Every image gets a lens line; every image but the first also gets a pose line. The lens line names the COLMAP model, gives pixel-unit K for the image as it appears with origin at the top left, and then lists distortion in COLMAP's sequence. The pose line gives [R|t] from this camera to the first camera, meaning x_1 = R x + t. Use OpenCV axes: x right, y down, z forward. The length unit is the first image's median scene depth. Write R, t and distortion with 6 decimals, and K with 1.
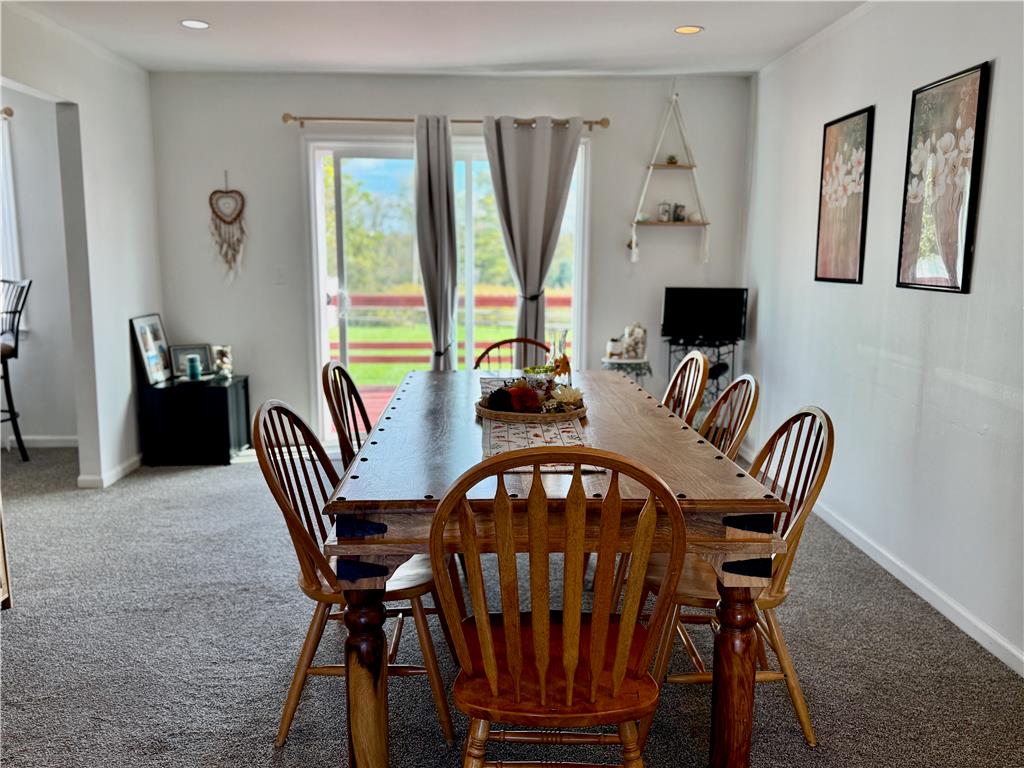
lens RADIAL K [[852.9, 0, 514.6], [0, 852.9, 386.2], [0, 0, 1]] dist [0.071905, -0.083678]
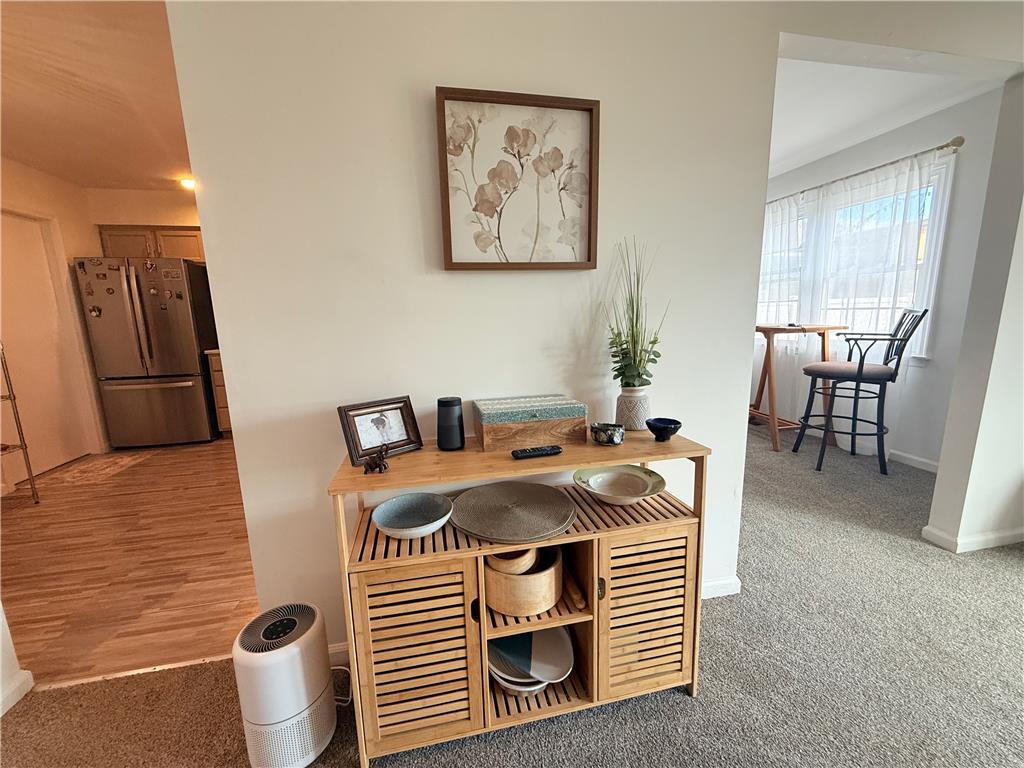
lens RADIAL K [[407.3, 0, 508.9], [0, 407.3, 384.0], [0, 0, 1]] dist [-0.001661, -0.000095]
pose [[0.165364, 0.158697, -0.973381, -0.171507], [-0.124495, 0.982432, 0.139023, -0.042868], [0.978343, 0.098192, 0.182216, 0.444860]]
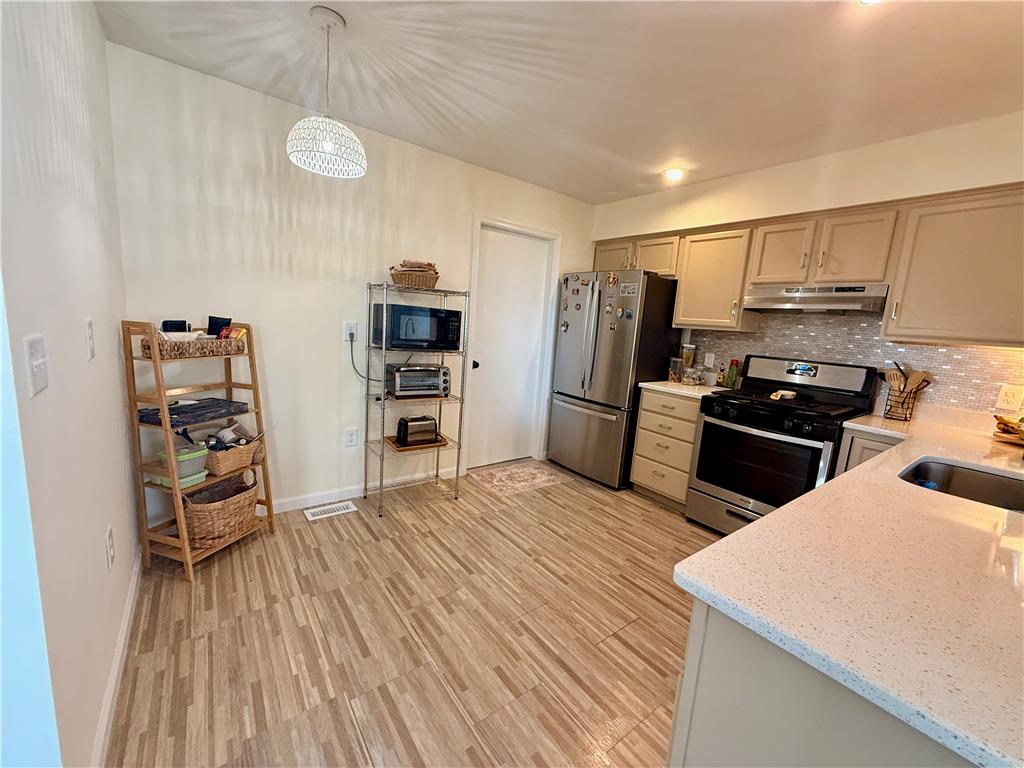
lens RADIAL K [[407.3, 0, 508.9], [0, 407.3, 383.5], [0, 0, 1]] dist [-0.001661, -0.000095]
pose [[-0.815676, 0.027772, -0.577842, -0.496990], [-0.161926, 0.947962, 0.274132, -0.063596], [0.555386, 0.317171, -0.768733, 0.386090]]
